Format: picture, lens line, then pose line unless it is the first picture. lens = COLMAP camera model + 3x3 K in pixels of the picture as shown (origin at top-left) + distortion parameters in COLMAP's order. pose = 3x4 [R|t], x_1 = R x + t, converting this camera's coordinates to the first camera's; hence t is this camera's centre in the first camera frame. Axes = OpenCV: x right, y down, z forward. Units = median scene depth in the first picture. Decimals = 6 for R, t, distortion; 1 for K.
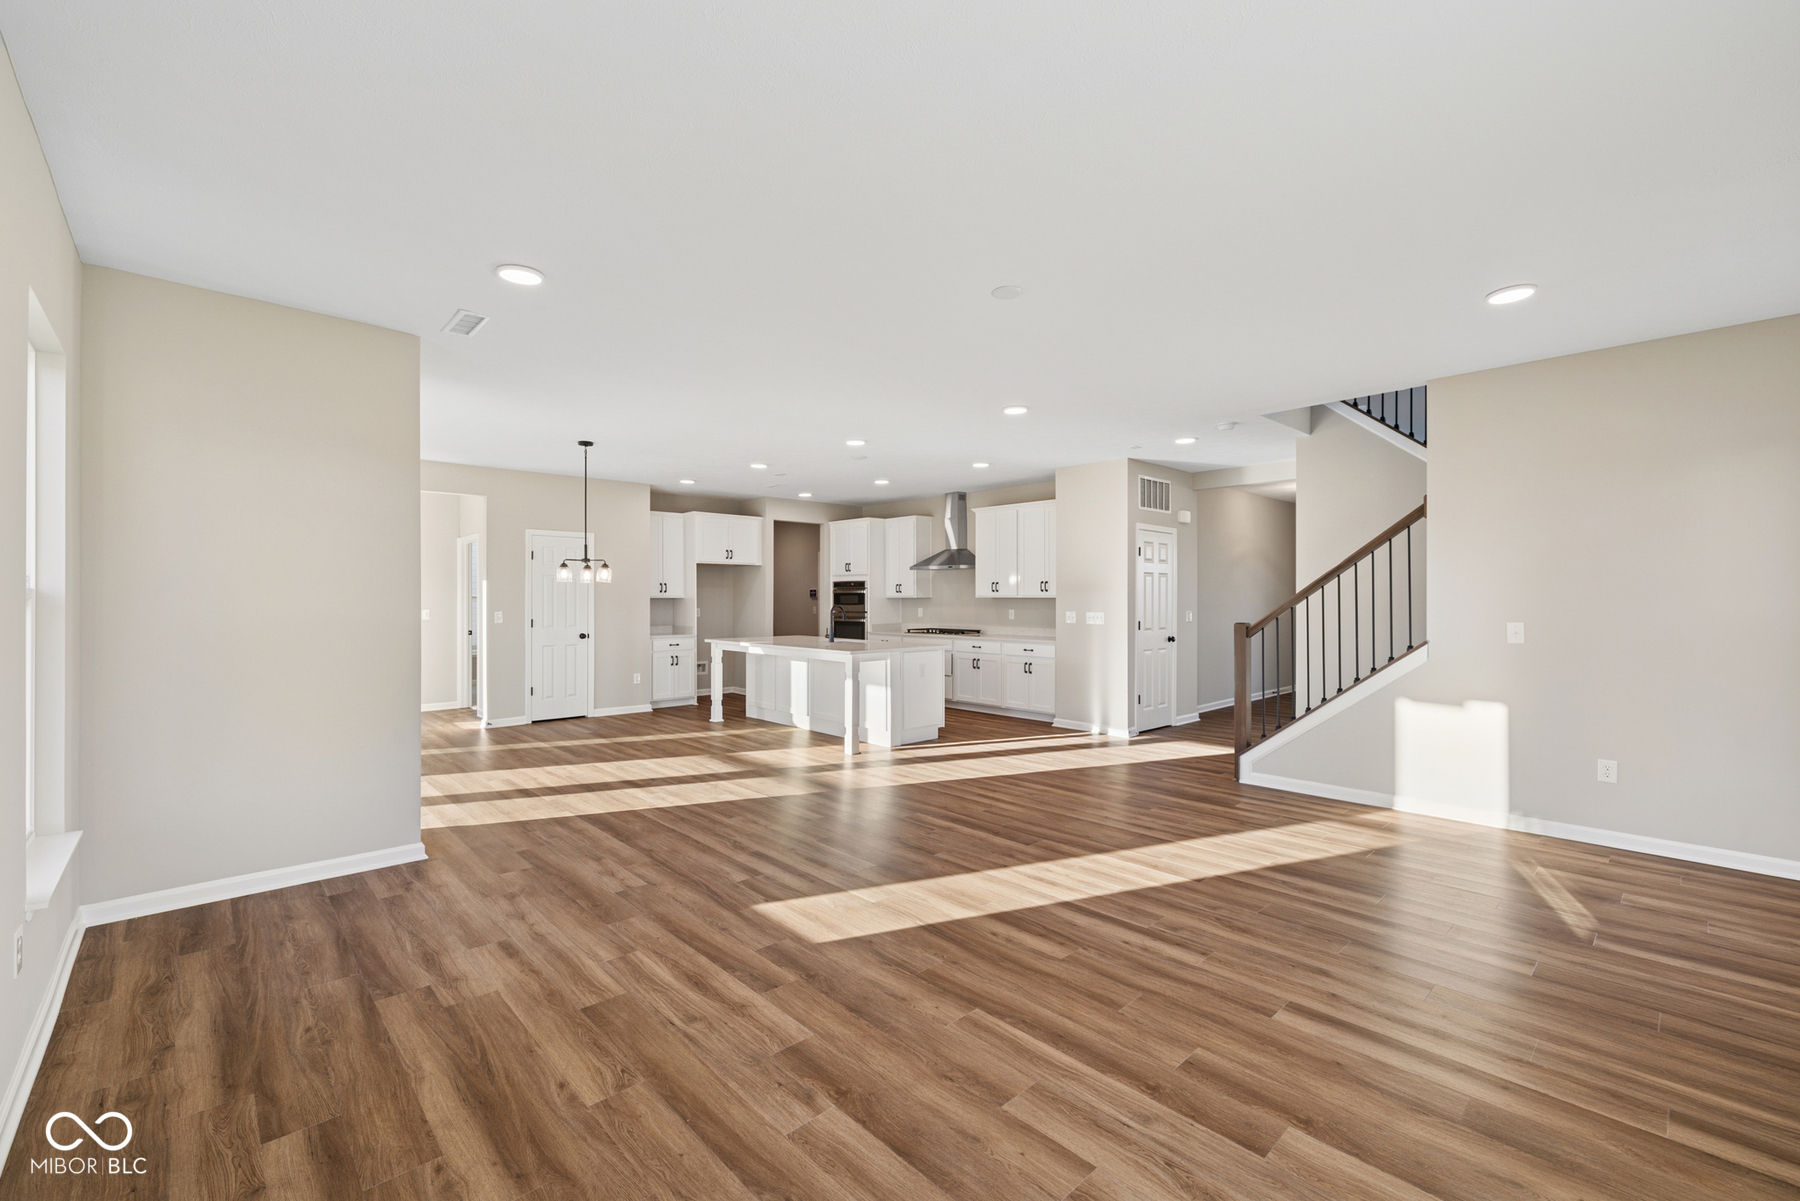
lens RADIAL K [[753.2, 0, 894.5], [0, 753.2, 596.5], [0, 0, 1]] dist [-0.001499, -0.000120]
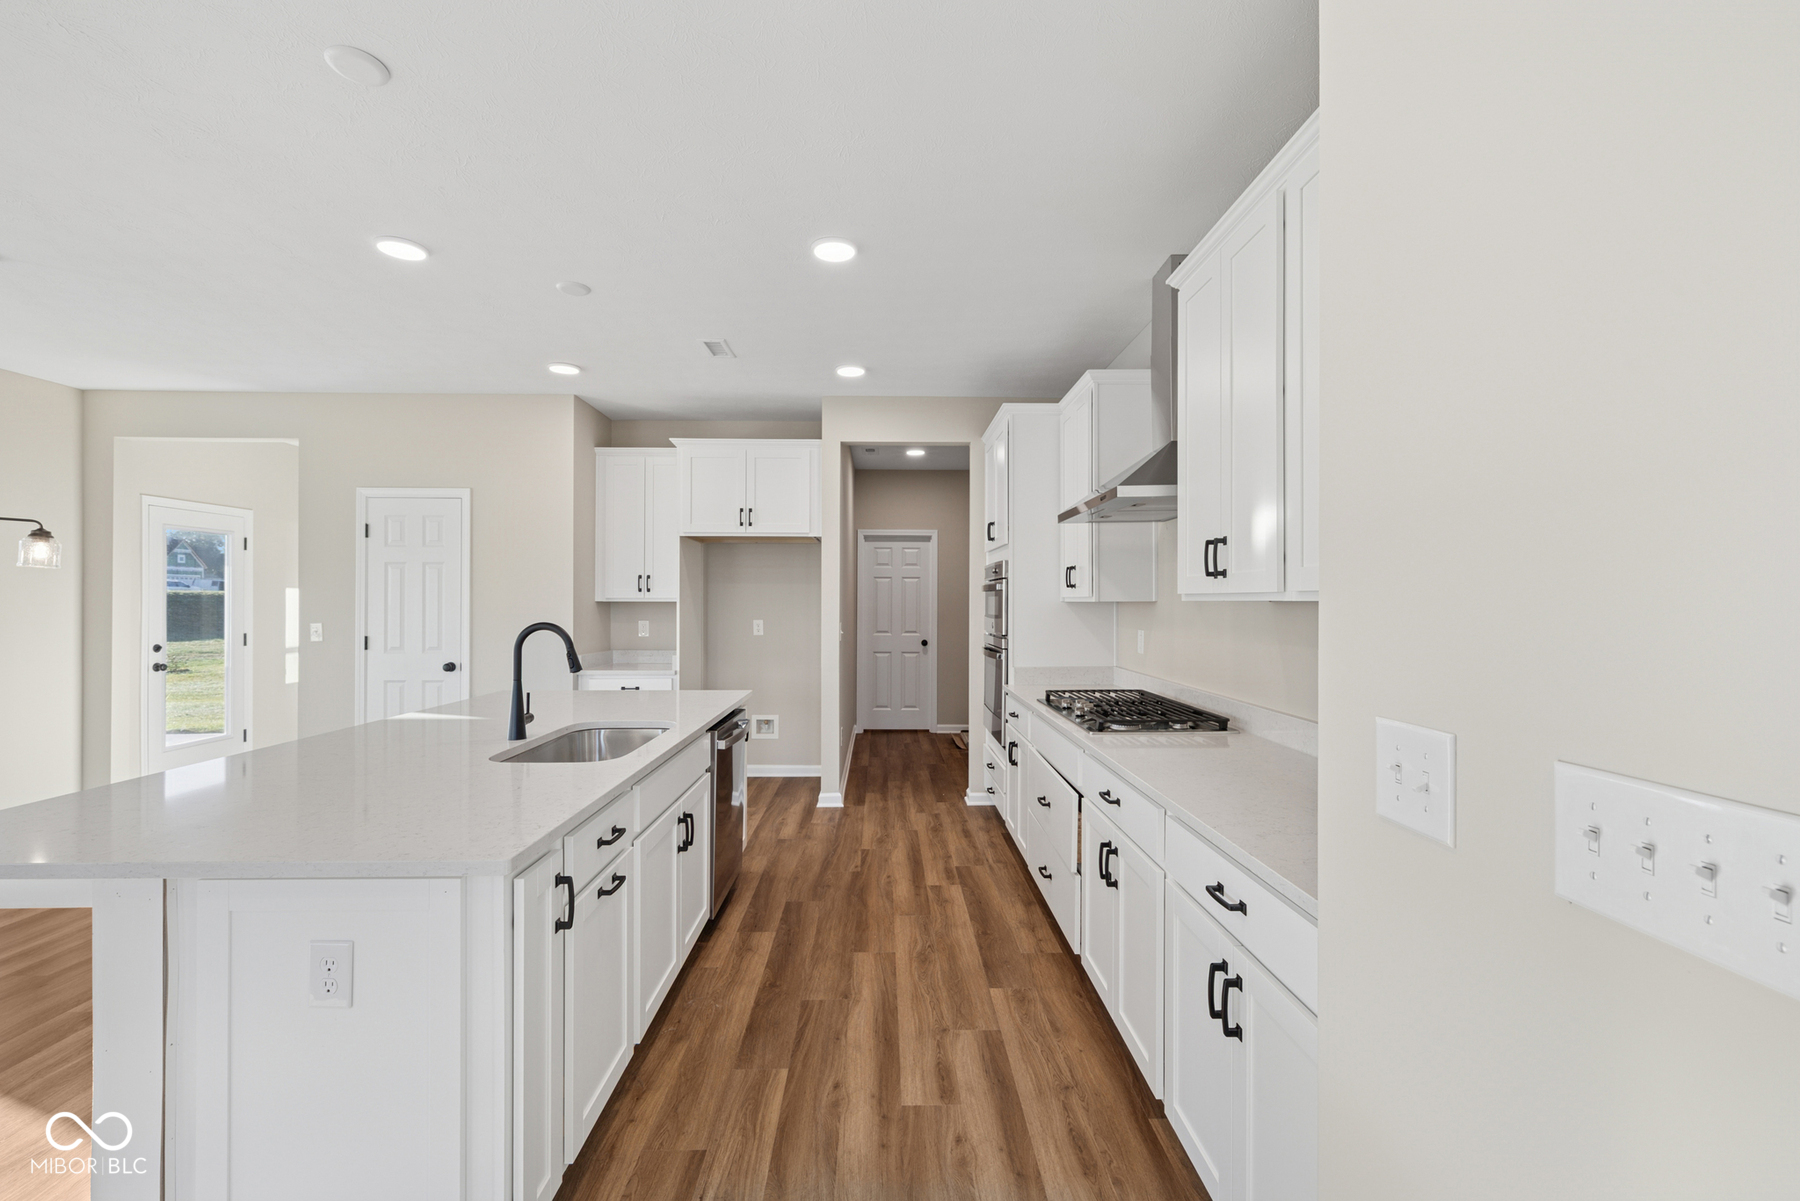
lens RADIAL K [[753.2, 0, 900.9], [0, 753.2, 603.1], [0, 0, 1]] dist [-0.001499, -0.000120]
pose [[0.751382, 0.004293, -0.659853, 0.216996], [0.000580, 0.999974, 0.007166, -0.000701], [0.659867, -0.005767, 0.751360, 0.744083]]
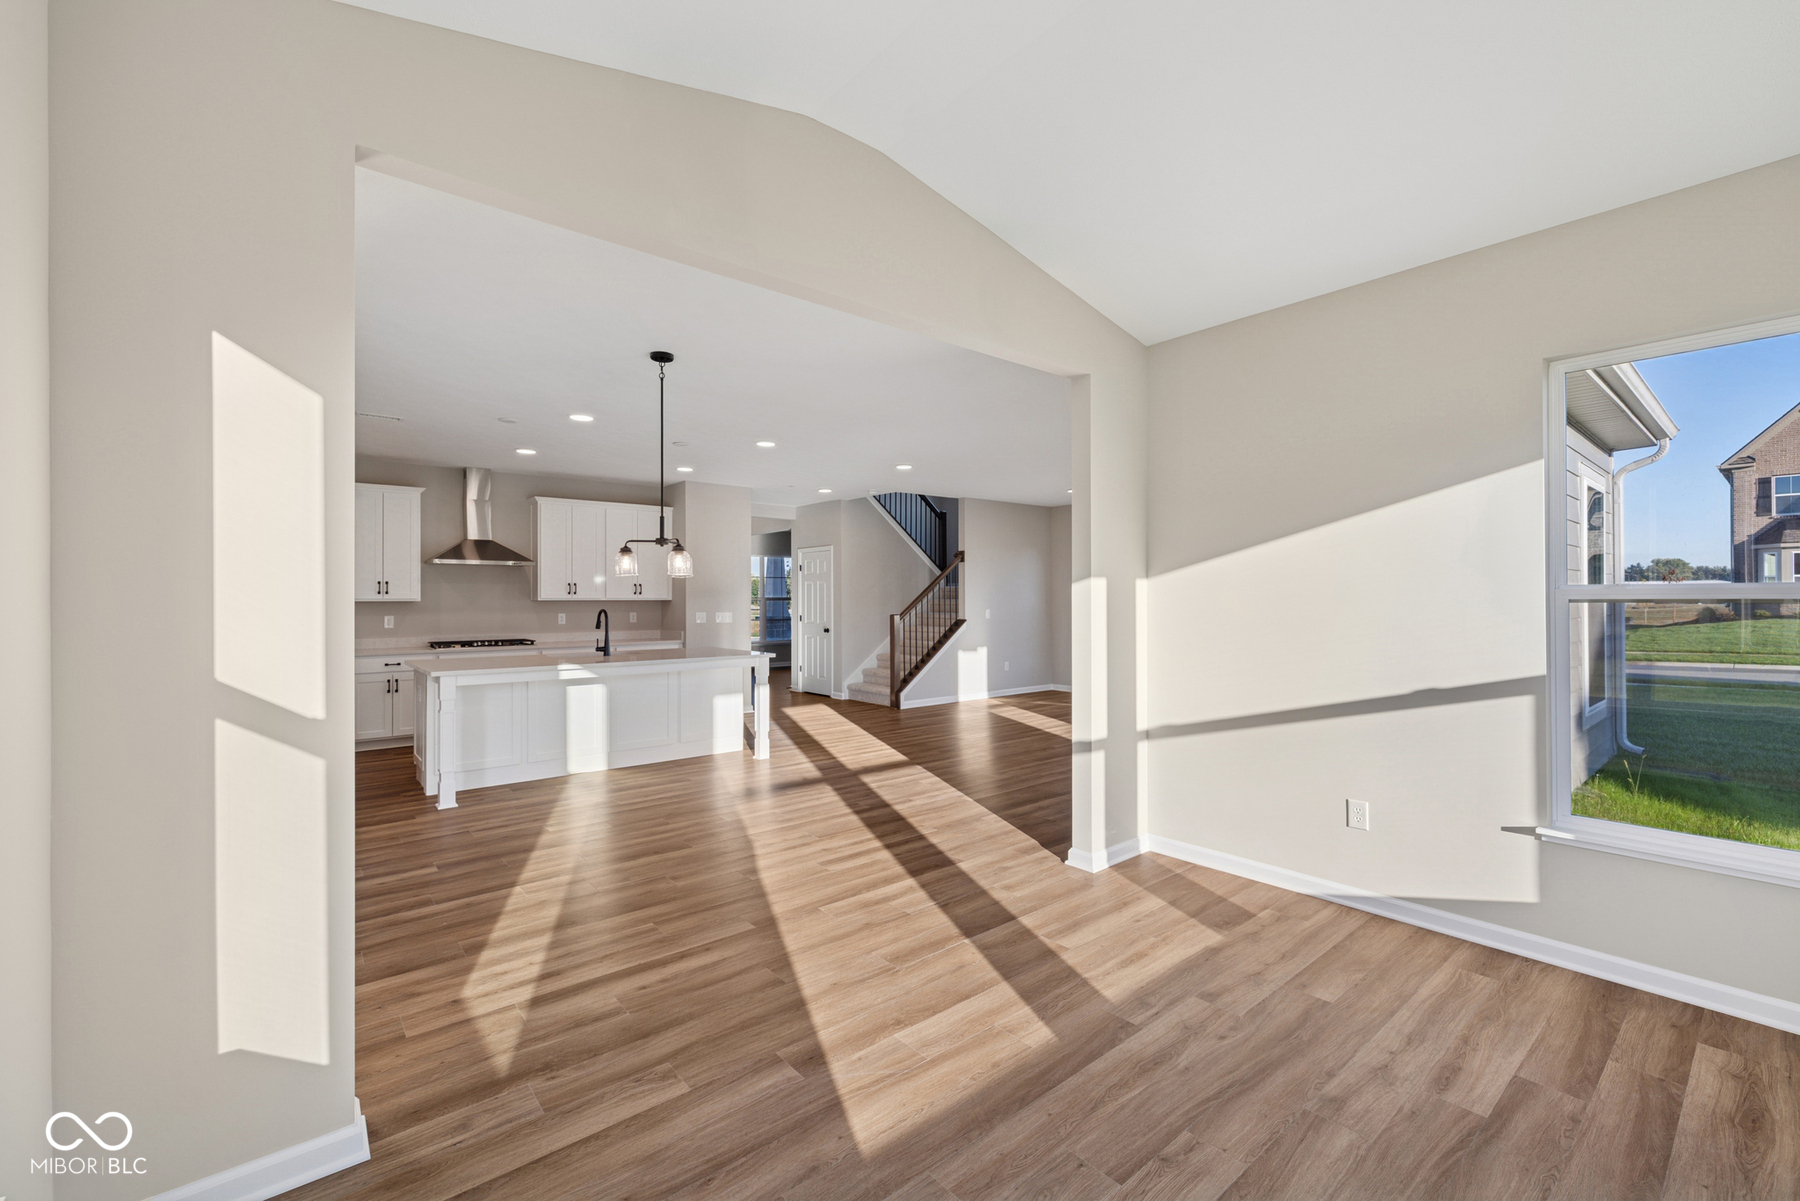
lens RADIAL K [[753.2, 0, 897.2], [0, 753.2, 600.2], [0, 0, 1]] dist [-0.001499, -0.000120]
pose [[0.043037, -0.000855, 0.999073, -0.763130], [-0.009988, 0.999949, 0.001286, -0.003415], [-0.999024, -0.010034, 0.043026, 0.566089]]
